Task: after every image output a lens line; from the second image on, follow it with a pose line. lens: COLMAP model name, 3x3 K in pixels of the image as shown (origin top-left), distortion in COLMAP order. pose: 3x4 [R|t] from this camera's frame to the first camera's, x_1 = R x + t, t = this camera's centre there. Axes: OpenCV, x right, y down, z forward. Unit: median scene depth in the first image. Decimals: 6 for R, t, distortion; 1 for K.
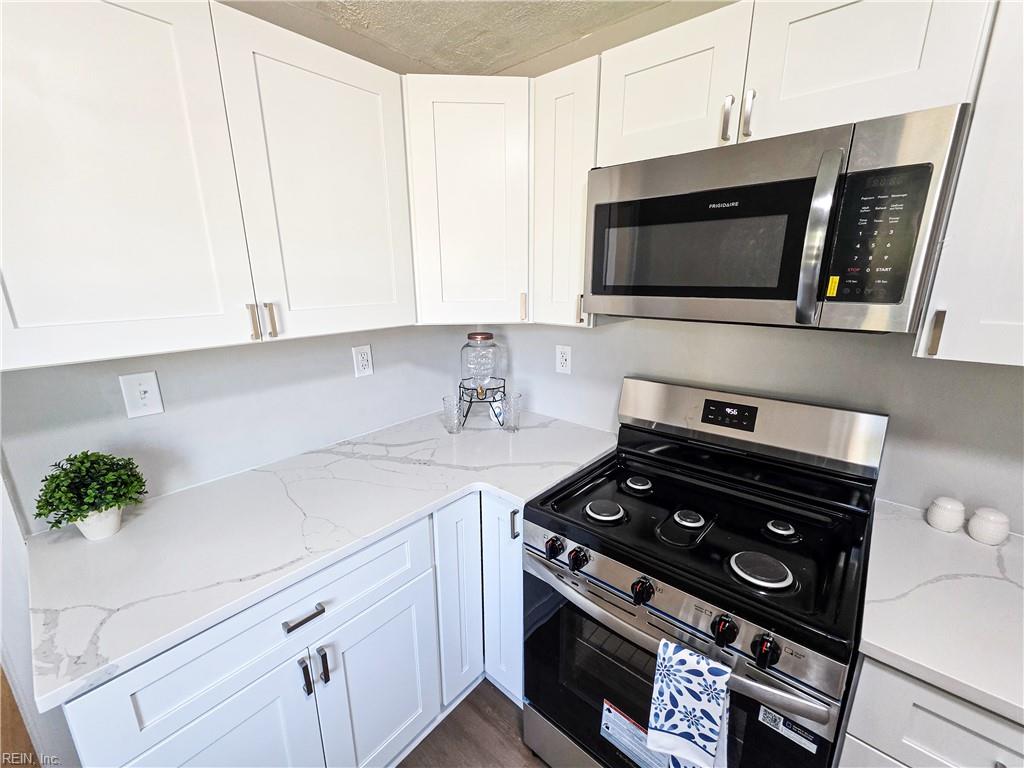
lens RADIAL K [[425.3, 0, 512.0], [0, 425.3, 384.0], [0, 0, 1]] dist [0.005702, 0.000335]
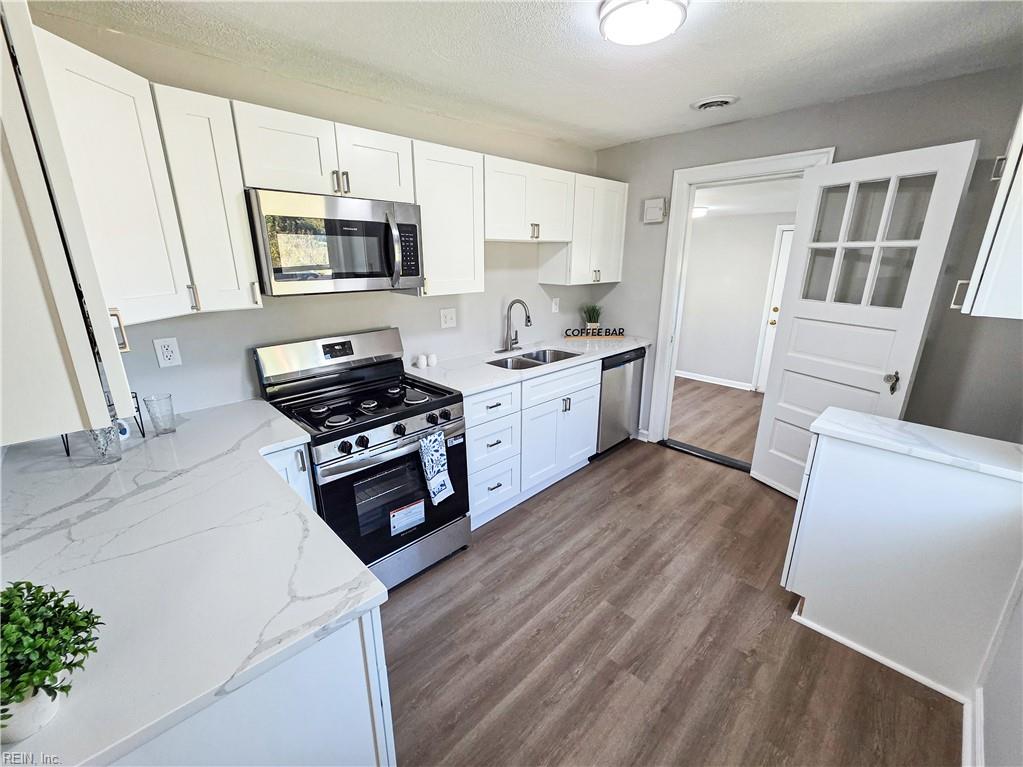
lens RADIAL K [[424.0, 0, 513.5], [0, 424.0, 382.1], [0, 0, 1]] dist [0.001386, -0.000159]
pose [[0.078761, -0.277593, 0.957465, -1.249742], [0.250269, 0.935195, 0.250550, -0.063569], [-0.964967, 0.219890, 0.143130, 0.153266]]
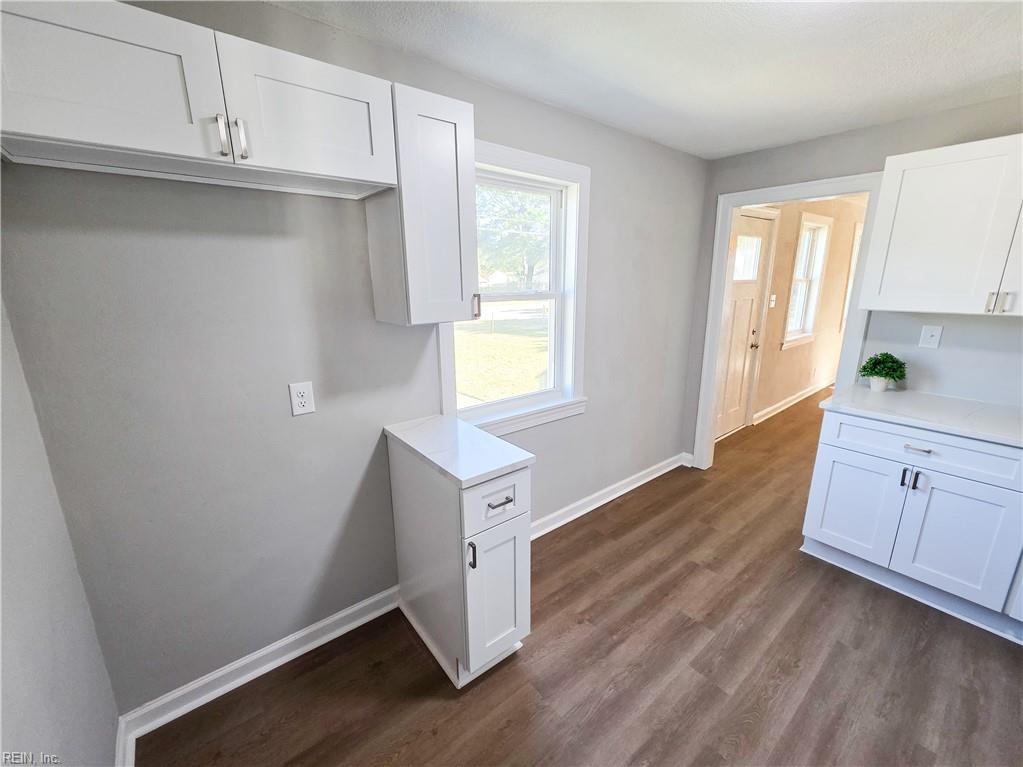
lens RADIAL K [[424.8, 0, 511.5], [0, 424.8, 383.5], [0, 0, 1]] dist [0.005702, 0.000335]
pose [[-0.174251, 0.248648, -0.952791, 1.440937], [-0.235064, 0.929117, 0.285459, 0.120800], [0.956233, 0.273709, -0.103451, -0.594648]]
